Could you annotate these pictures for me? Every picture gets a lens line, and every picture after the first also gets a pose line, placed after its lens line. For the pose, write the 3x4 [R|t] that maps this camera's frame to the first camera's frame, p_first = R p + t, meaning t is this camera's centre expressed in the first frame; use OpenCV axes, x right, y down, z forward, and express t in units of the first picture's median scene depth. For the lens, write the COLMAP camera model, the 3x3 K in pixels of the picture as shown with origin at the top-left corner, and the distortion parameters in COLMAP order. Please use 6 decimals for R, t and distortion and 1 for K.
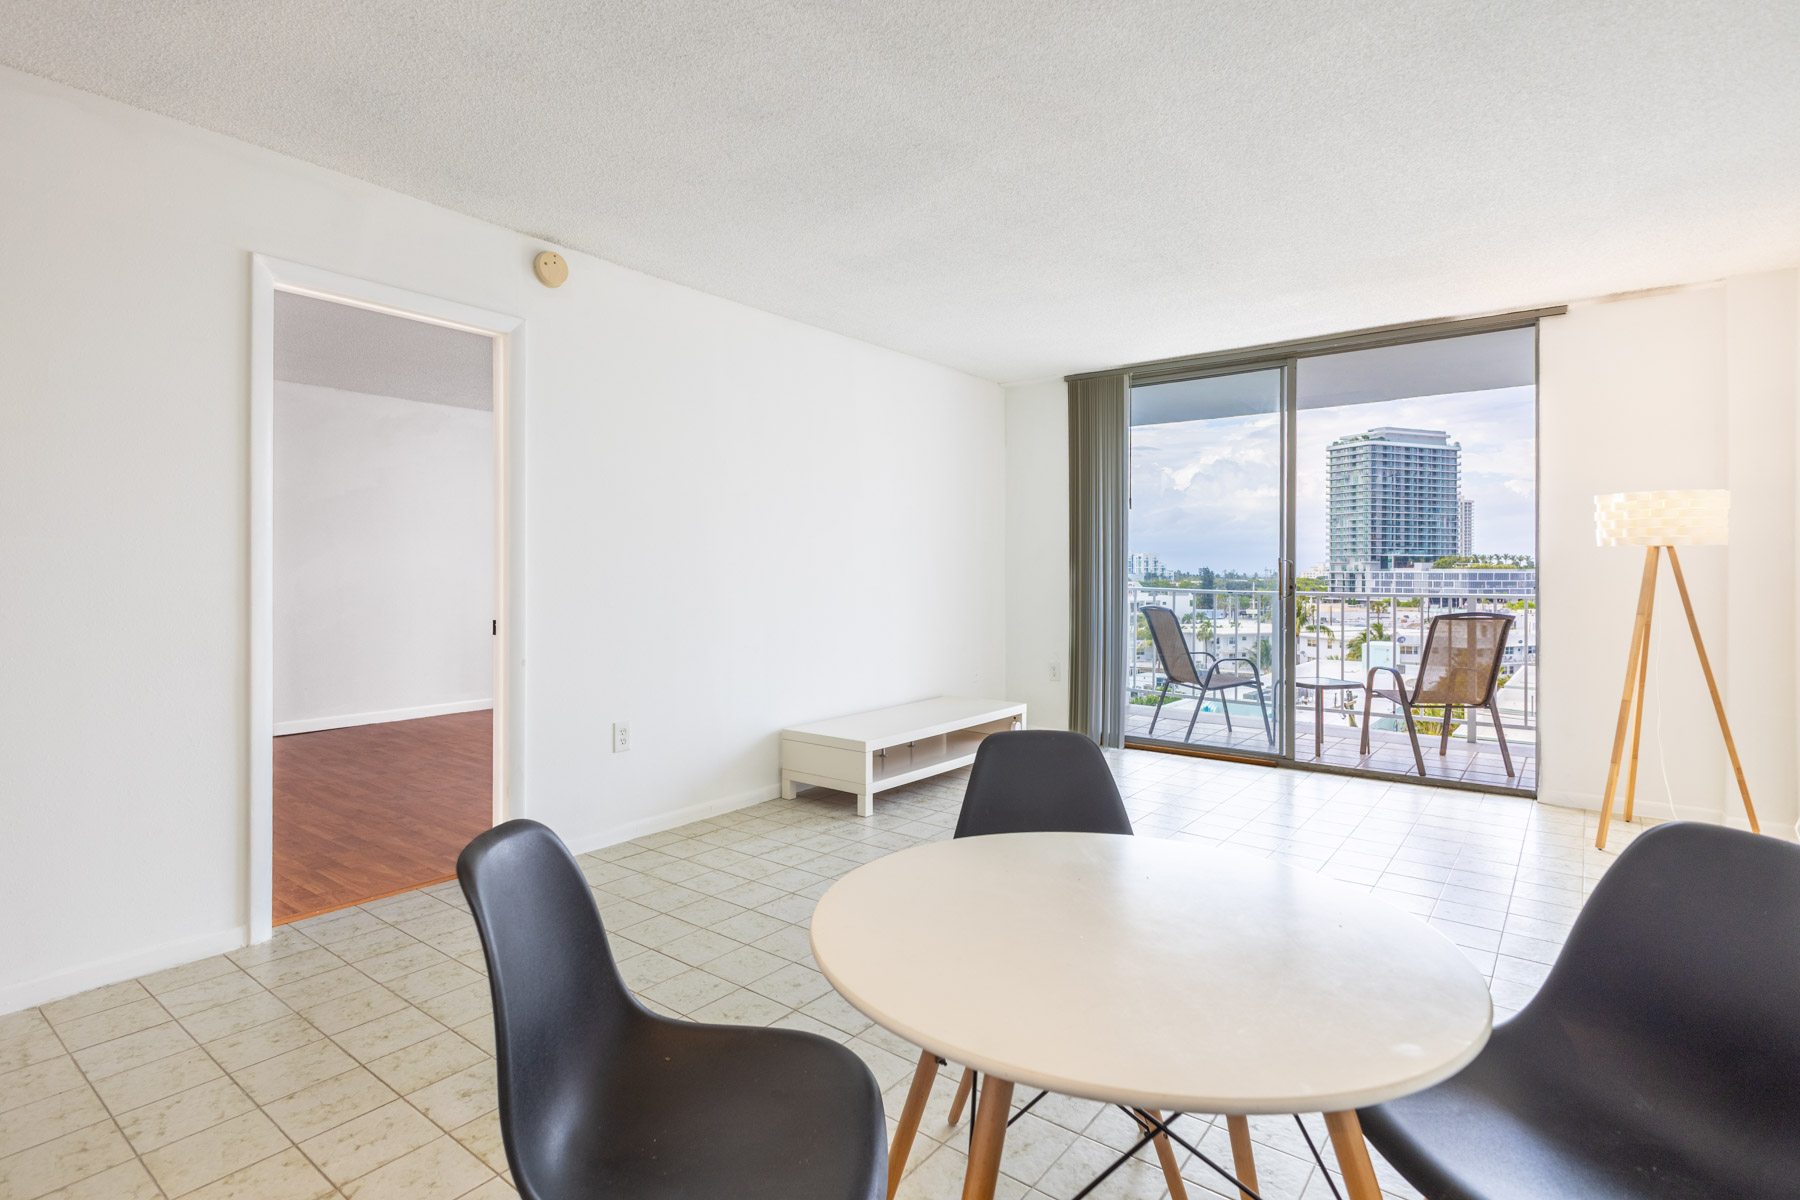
lens RADIAL K [[922.3, 0, 899.6], [0, 922.3, 578.4], [0, 0, 1]] dist [-0.004960, -0.001033]
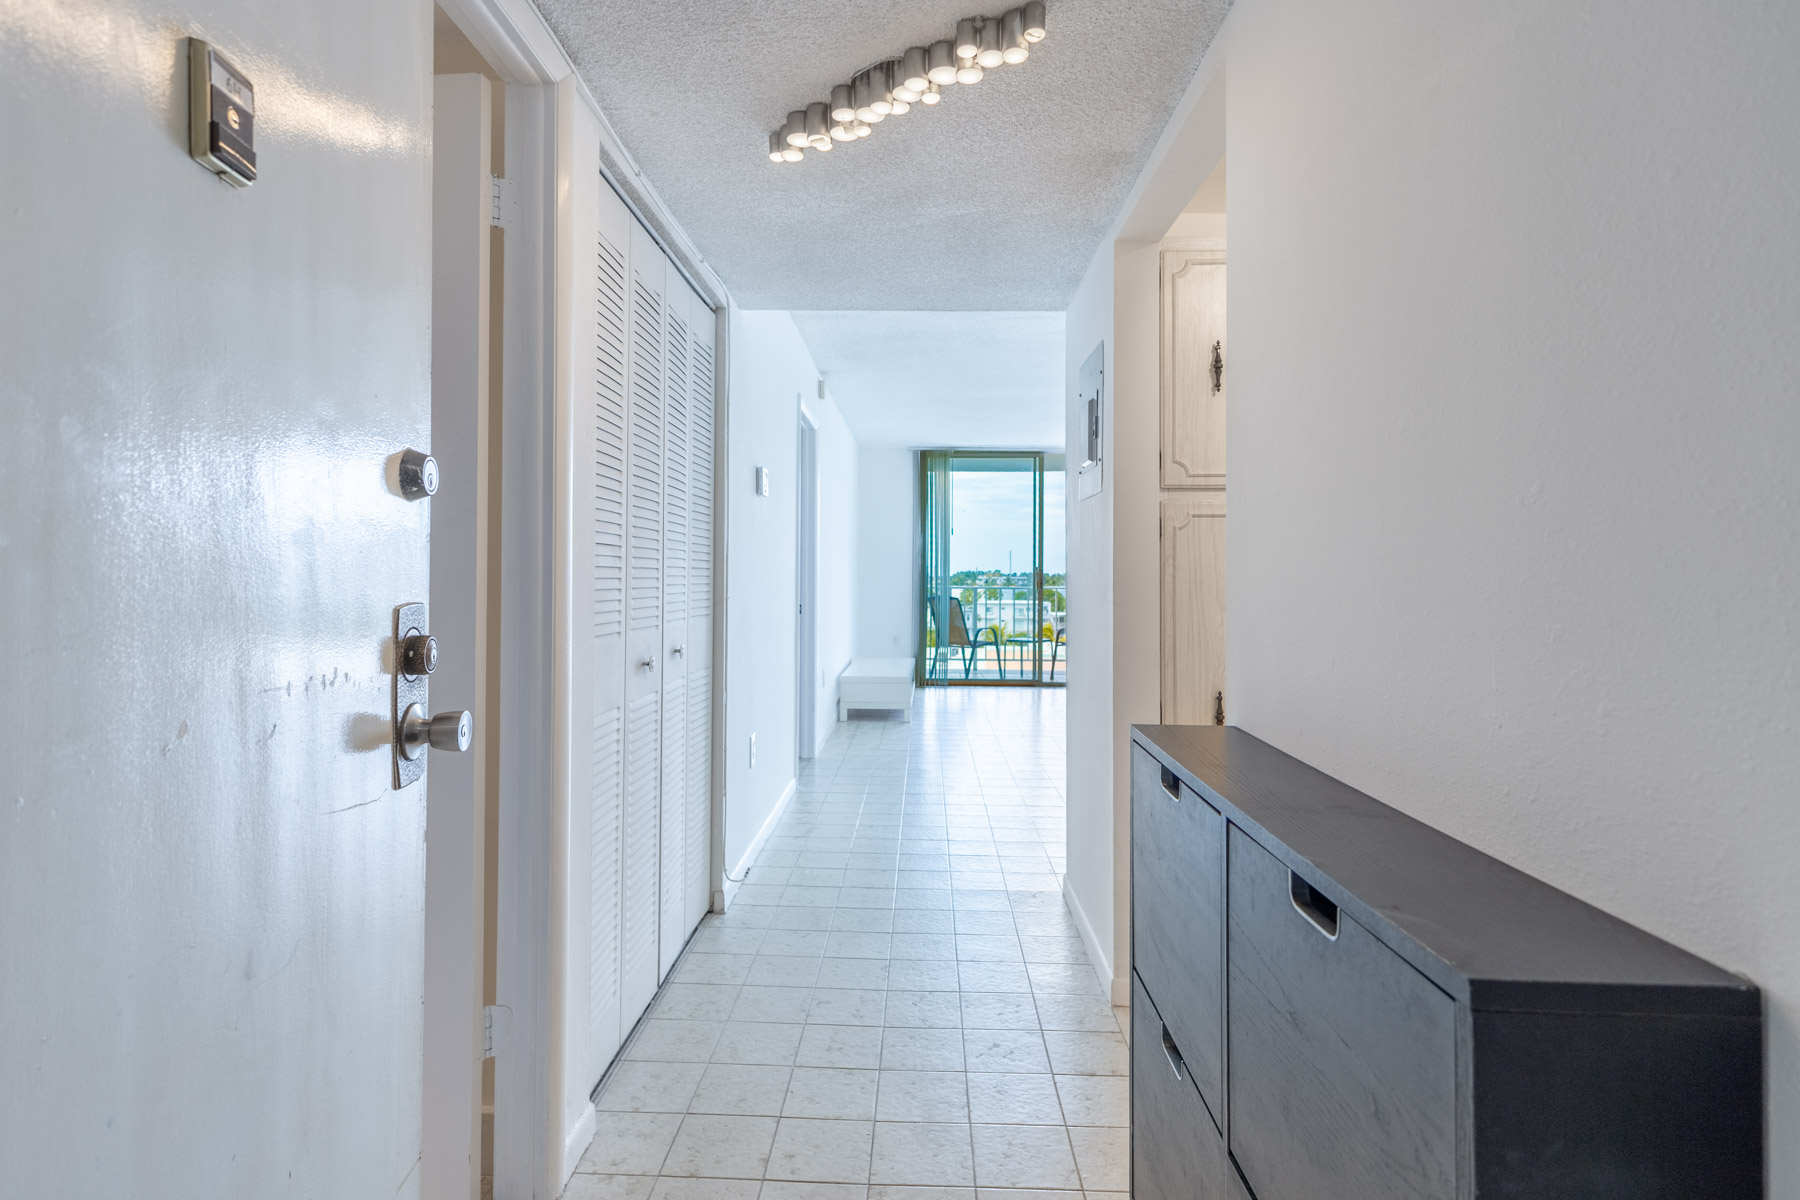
lens RADIAL K [[922.3, 0, 899.6], [0, 922.3, 578.4], [0, 0, 1]] dist [-0.004960, -0.001033]
pose [[0.804036, 0.005438, 0.594556, -0.809420], [-0.009723, 0.999945, 0.004003, 0.001340], [-0.594501, -0.009000, 0.804044, -0.220002]]
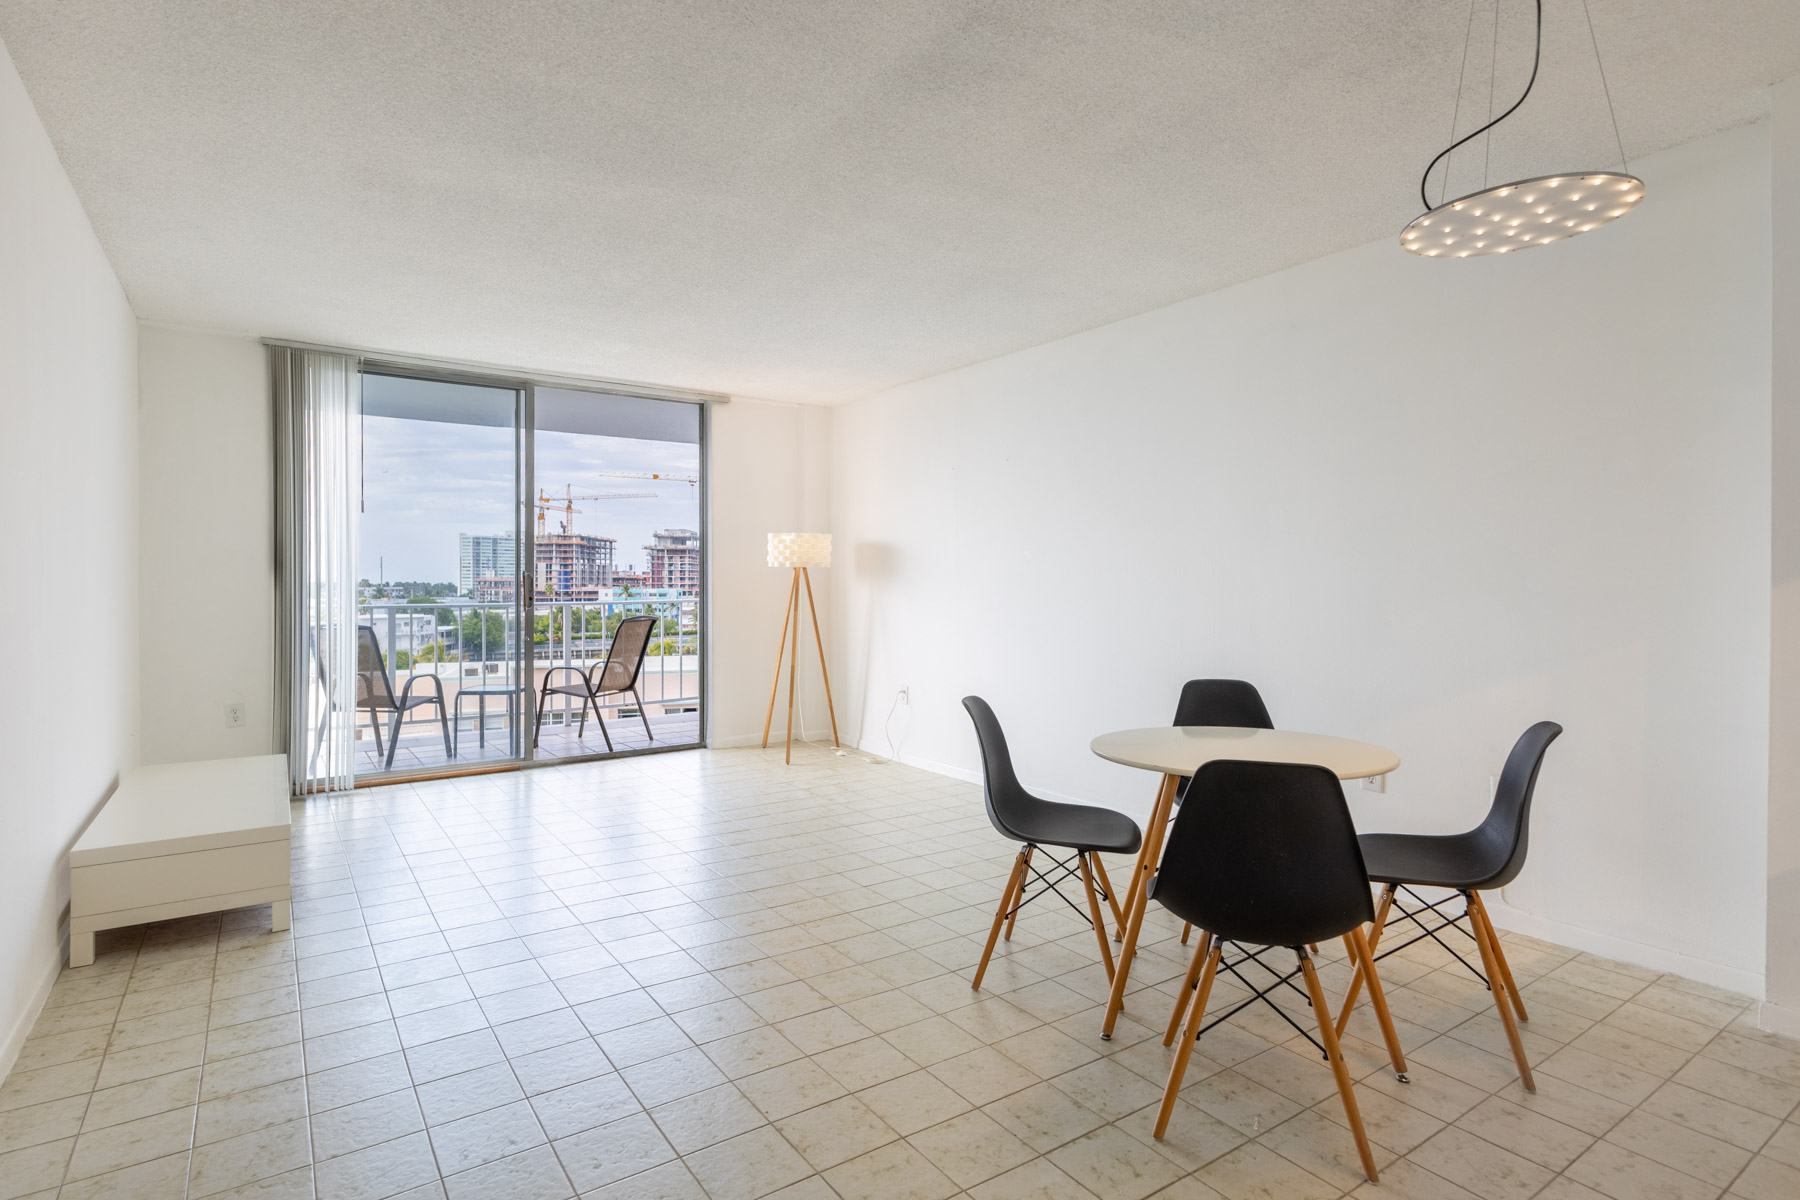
lens RADIAL K [[922.3, 0, 899.6], [0, 922.3, 578.4], [0, 0, 1]] dist [-0.004960, -0.001033]
pose [[0.296079, 0.004377, 0.955154, -0.462556], [0.004259, 0.999974, -0.005903, -0.004891], [-0.955154, 0.005816, 0.296052, 0.267137]]
